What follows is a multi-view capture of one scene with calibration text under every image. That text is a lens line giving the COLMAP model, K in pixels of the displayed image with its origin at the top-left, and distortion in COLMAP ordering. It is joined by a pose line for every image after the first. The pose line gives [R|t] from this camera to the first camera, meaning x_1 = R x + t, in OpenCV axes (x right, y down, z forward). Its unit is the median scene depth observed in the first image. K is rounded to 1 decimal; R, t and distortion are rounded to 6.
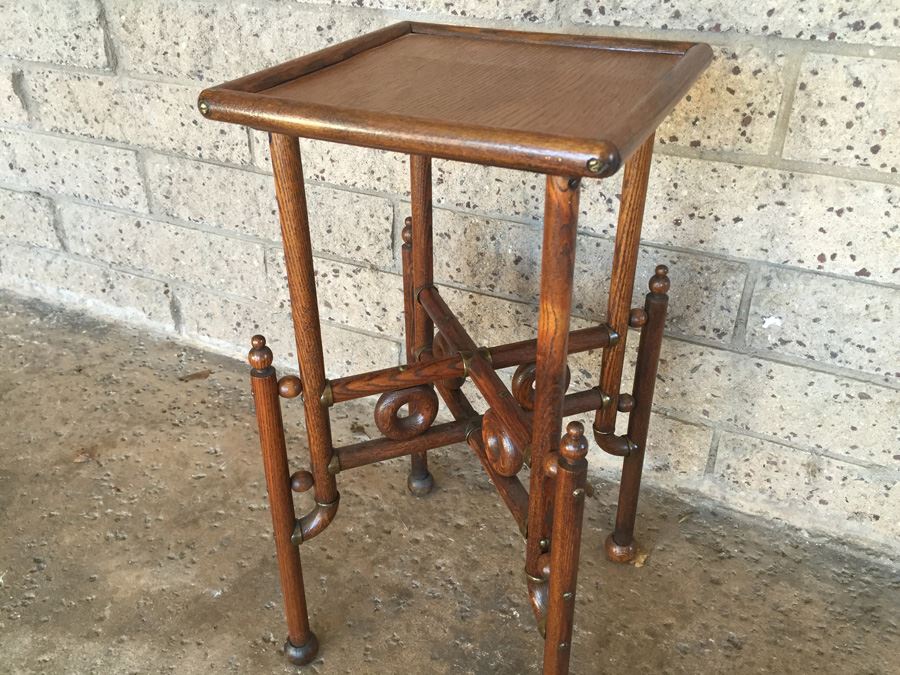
lens RADIAL K [[773.6, 0, 446.5], [0, 773.6, 335.6], [0, 0, 1]] dist [0.093945, -0.138237]
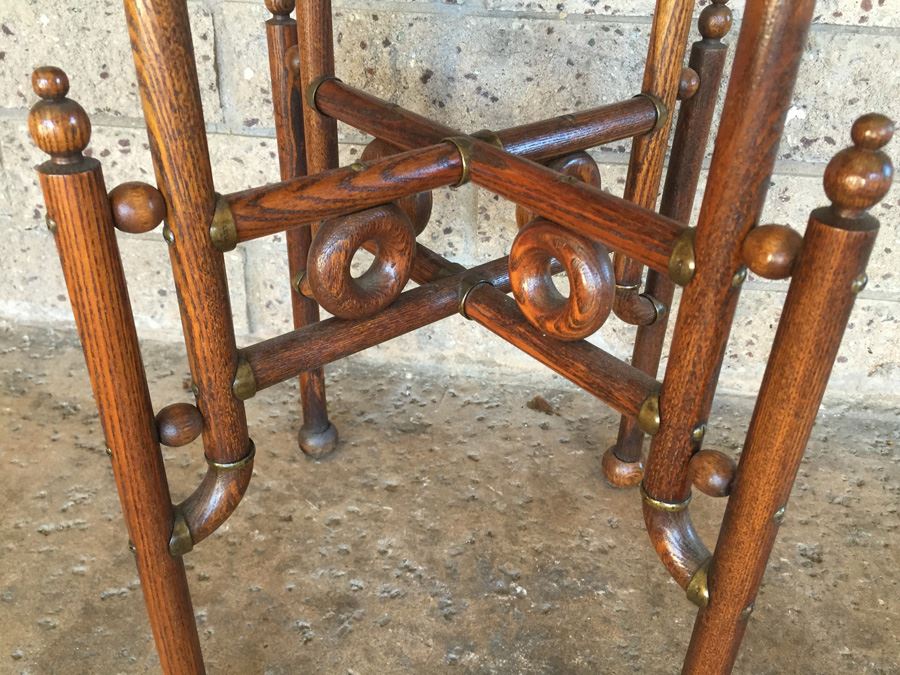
lens RADIAL K [[777.2, 0, 446.9], [0, 777.2, 339.0], [0, 0, 1]] dist [0.093387, -0.148147]
pose [[0.944543, -0.146447, 0.293924, -0.123816], [0.142419, 0.989181, 0.035183, 0.106190], [-0.295896, 0.008628, 0.955181, 0.357699]]
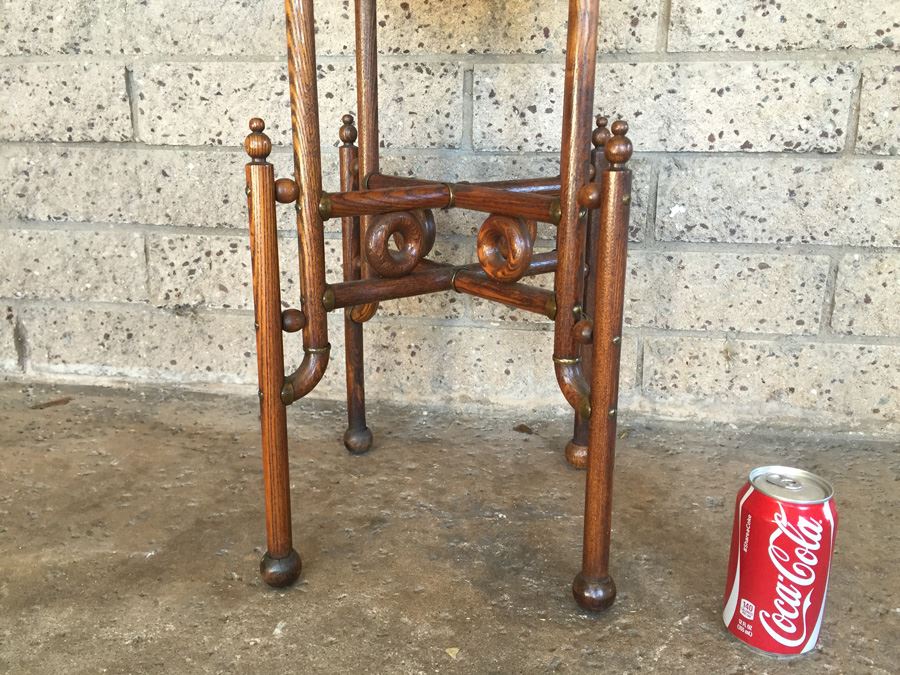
lens RADIAL K [[773.3, 0, 447.7], [0, 773.3, 334.9], [0, 0, 1]] dist [0.094002, -0.141074]
pose [[0.953034, -0.071681, 0.294260, -0.211325], [0.147185, 0.958759, -0.243141, 0.338374], [-0.264696, 0.275032, 0.924280, 0.100481]]
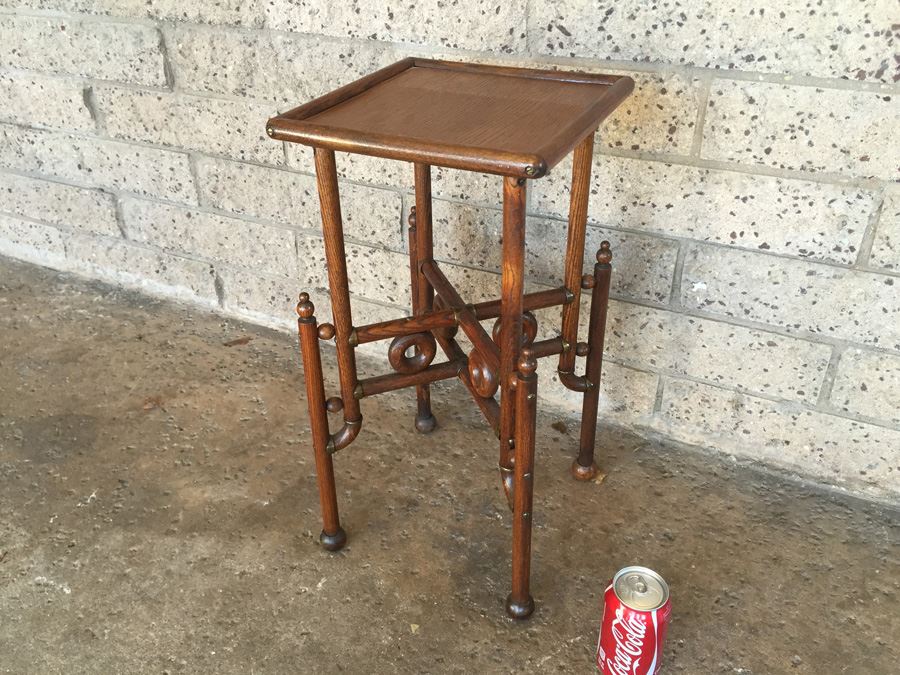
lens RADIAL K [[771.4, 0, 445.1], [0, 771.4, 336.4], [0, 0, 1]] dist [0.099556, -0.144713]
pose [[0.999880, -0.005392, -0.014541, 0.018328], [0.005548, 0.999927, 0.010723, 0.043256], [0.014482, -0.010803, 0.999837, -0.247416]]
